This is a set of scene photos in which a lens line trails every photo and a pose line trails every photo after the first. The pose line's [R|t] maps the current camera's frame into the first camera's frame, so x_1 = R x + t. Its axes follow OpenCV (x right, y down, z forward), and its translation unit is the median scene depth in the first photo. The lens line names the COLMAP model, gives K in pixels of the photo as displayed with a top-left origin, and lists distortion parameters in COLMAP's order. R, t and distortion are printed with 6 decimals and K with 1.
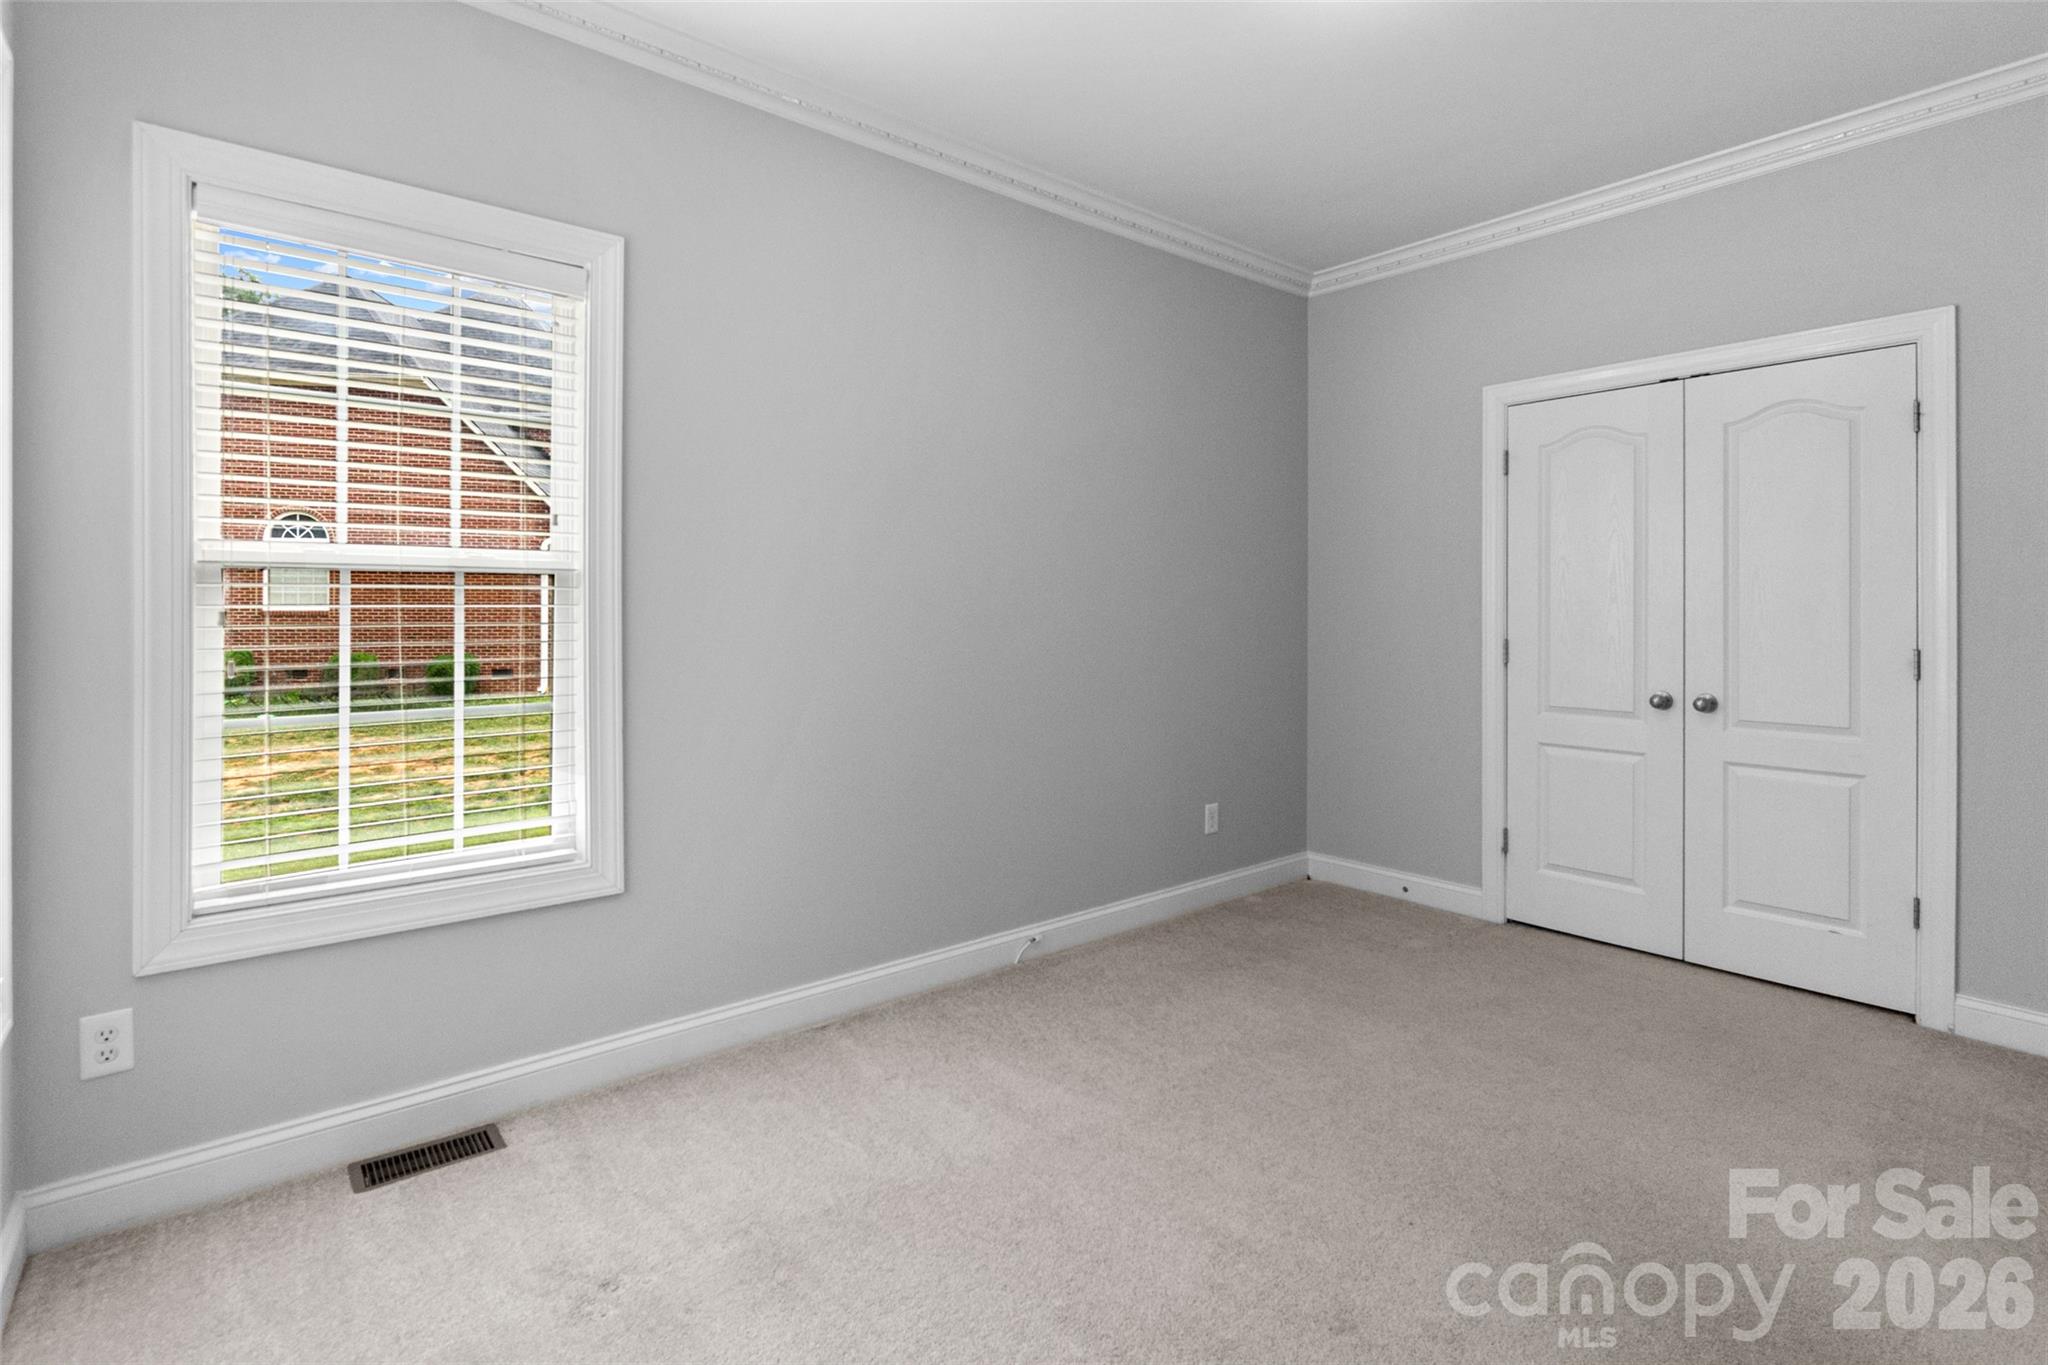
lens RADIAL K [[981.5, 0, 1022.1], [0, 981.5, 564.0], [0, 0, 1]] dist [-0.006577, 0.000061]
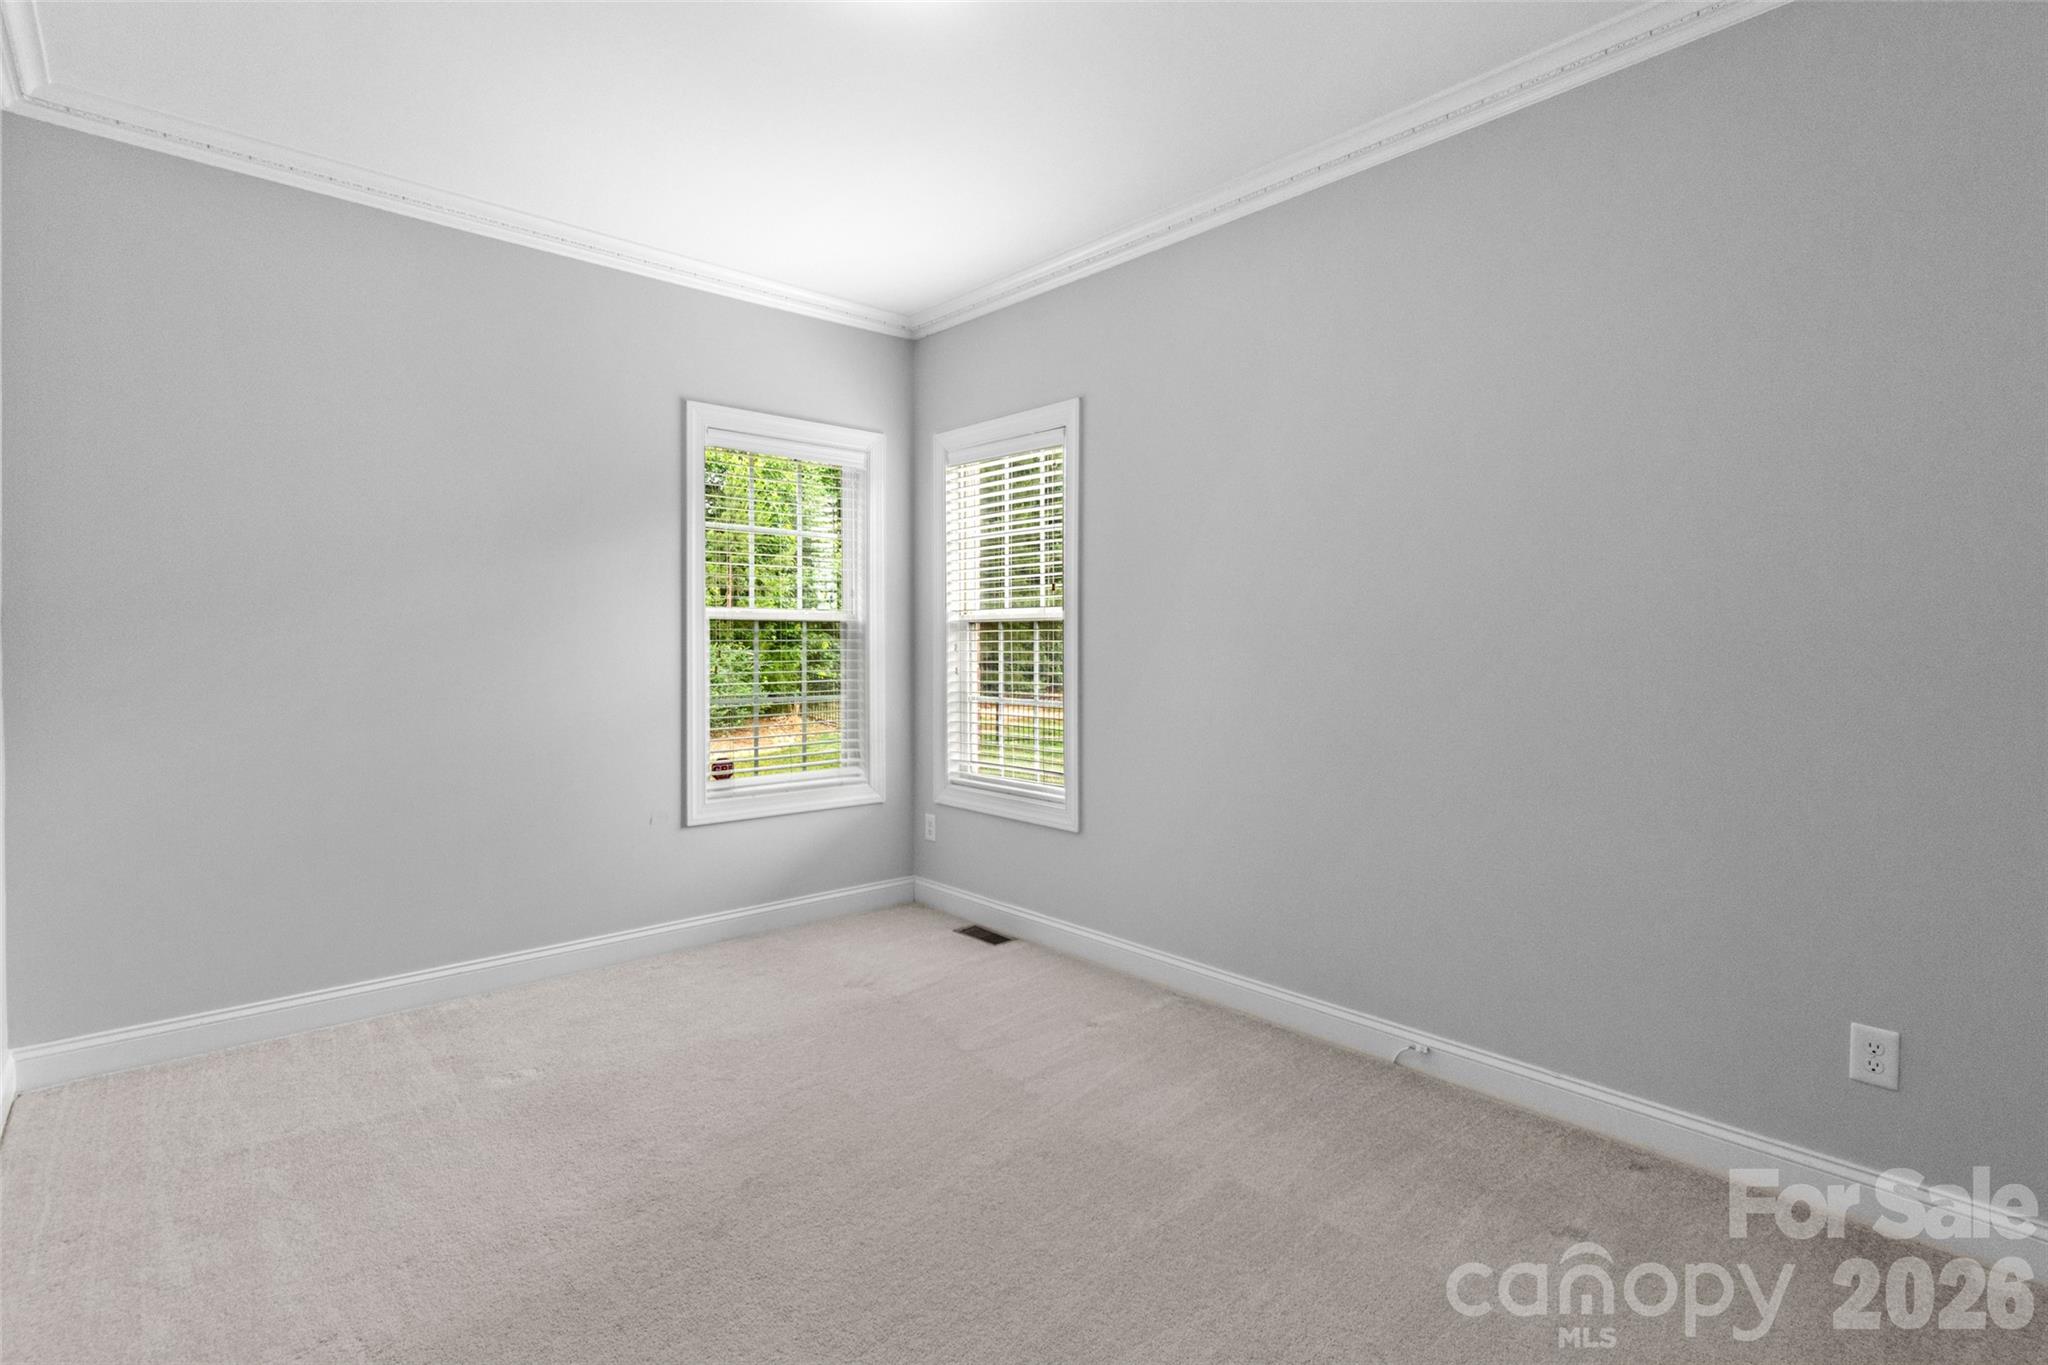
lens RADIAL K [[966.7, 0, 1031.5], [0, 966.7, 639.6], [0, 0, 1]] dist [-0.003083, -0.000056]
pose [[0.050879, -0.003144, -0.998700, 1.178680], [0.043771, 0.999041, -0.000915, 0.043176], [0.997745, -0.043667, 0.050968, 0.957660]]
